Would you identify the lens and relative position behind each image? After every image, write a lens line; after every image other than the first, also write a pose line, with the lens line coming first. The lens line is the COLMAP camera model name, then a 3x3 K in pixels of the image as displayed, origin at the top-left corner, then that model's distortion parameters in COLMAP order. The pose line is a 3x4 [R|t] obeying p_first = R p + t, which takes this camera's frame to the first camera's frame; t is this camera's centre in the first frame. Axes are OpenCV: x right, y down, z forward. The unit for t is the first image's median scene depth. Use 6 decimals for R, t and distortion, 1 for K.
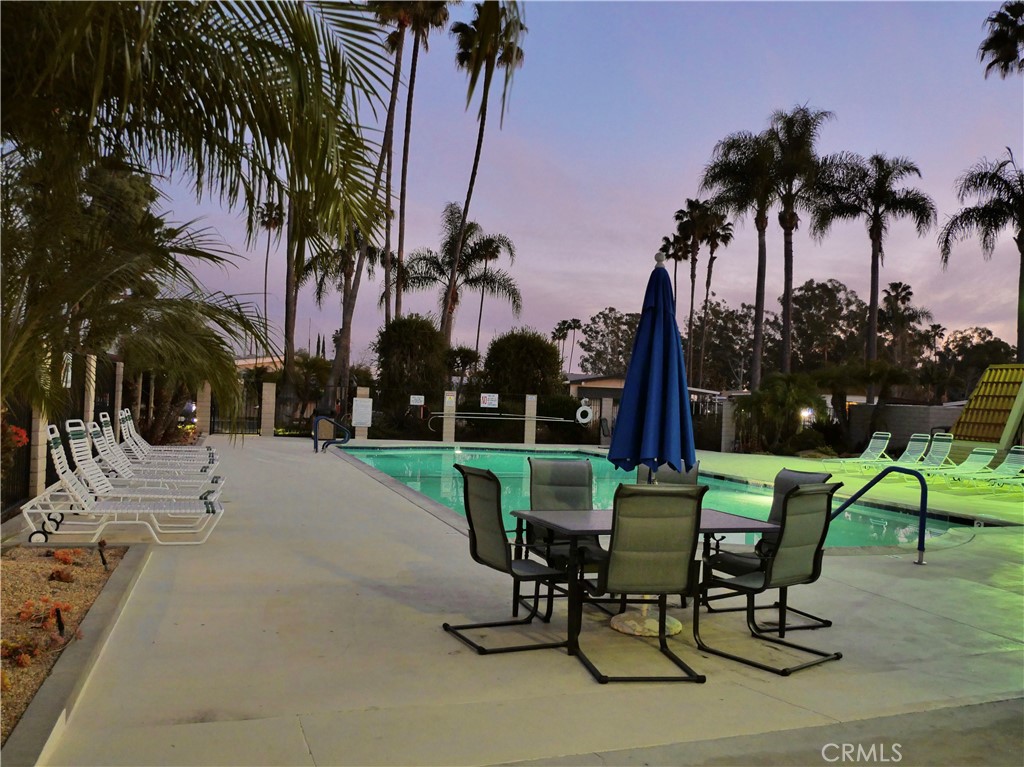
lens RADIAL K [[794.7, 0, 522.6], [0, 794.7, 388.1], [0, 0, 1]] dist [-0.045376, 0.033291]
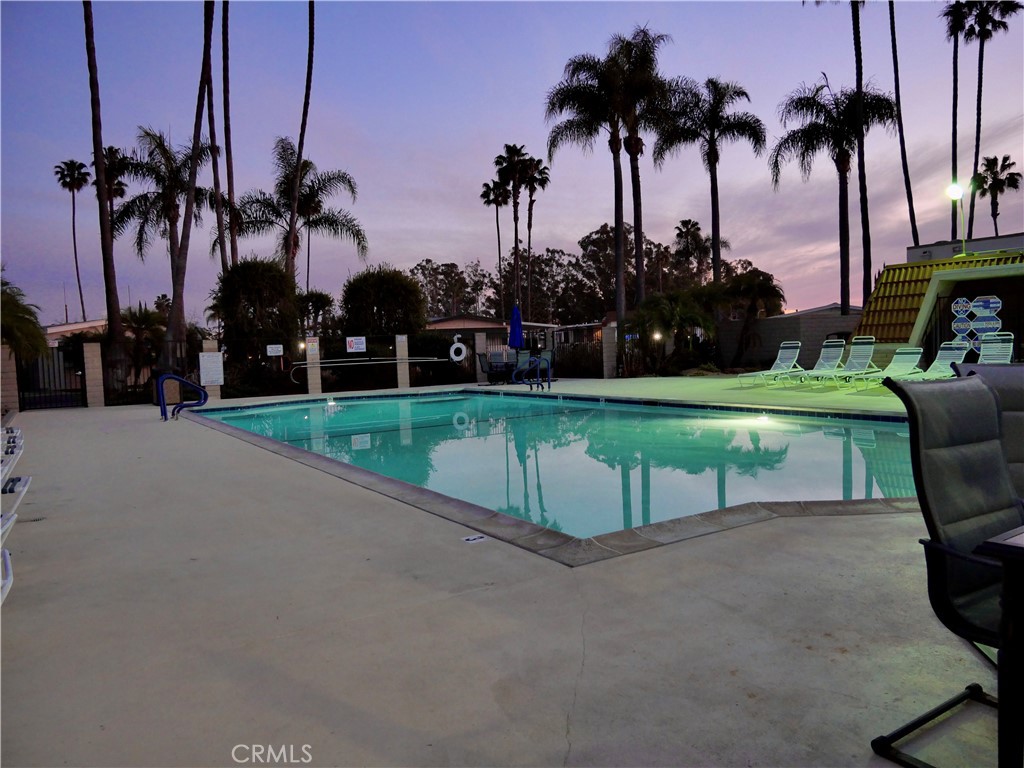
lens RADIAL K [[728.1, 0, 512.0], [0, 728.1, 384.0], [0, 0, 1]] dist [-0.042846, 0.023029]
pose [[0.973168, -0.089121, 0.212135, -0.036756], [0.074401, 0.994297, 0.076403, 0.007812], [-0.217734, -0.058570, 0.974249, 0.112020]]
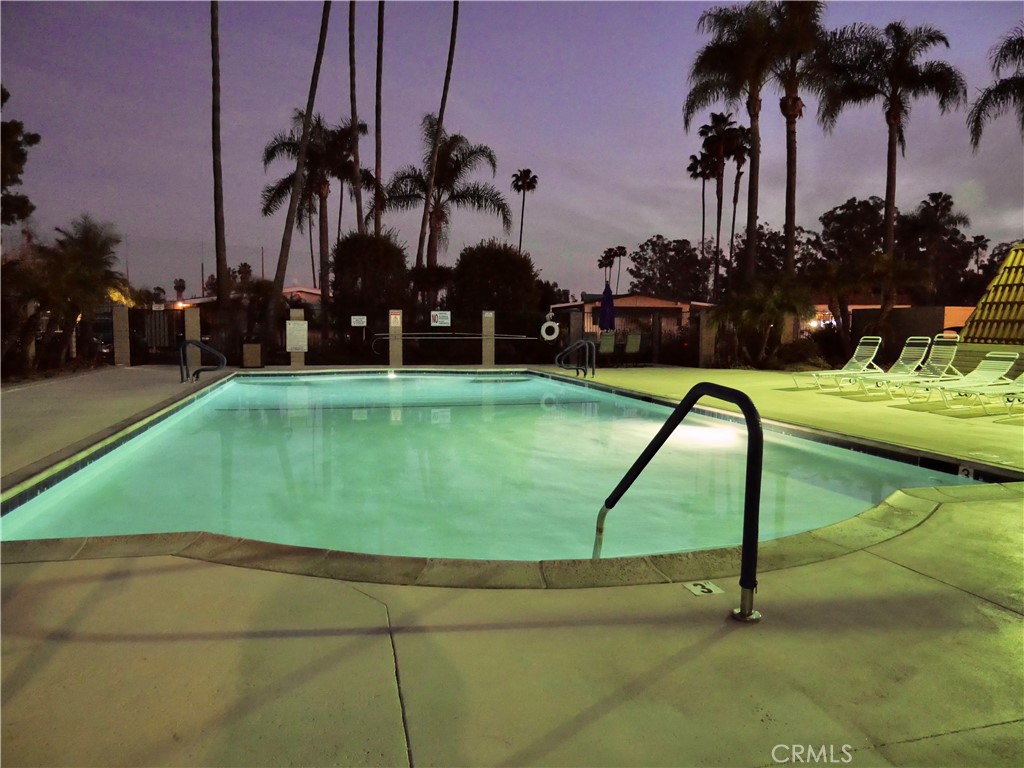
lens RADIAL K [[728.1, 0, 512.0], [0, 728.1, 384.0], [0, 0, 1]] dist [-0.042846, 0.023029]
pose [[0.995126, -0.028247, -0.094481, 0.088120], [0.036930, 0.995125, 0.091449, 0.012799], [0.091437, -0.094493, 0.991317, 0.130264]]
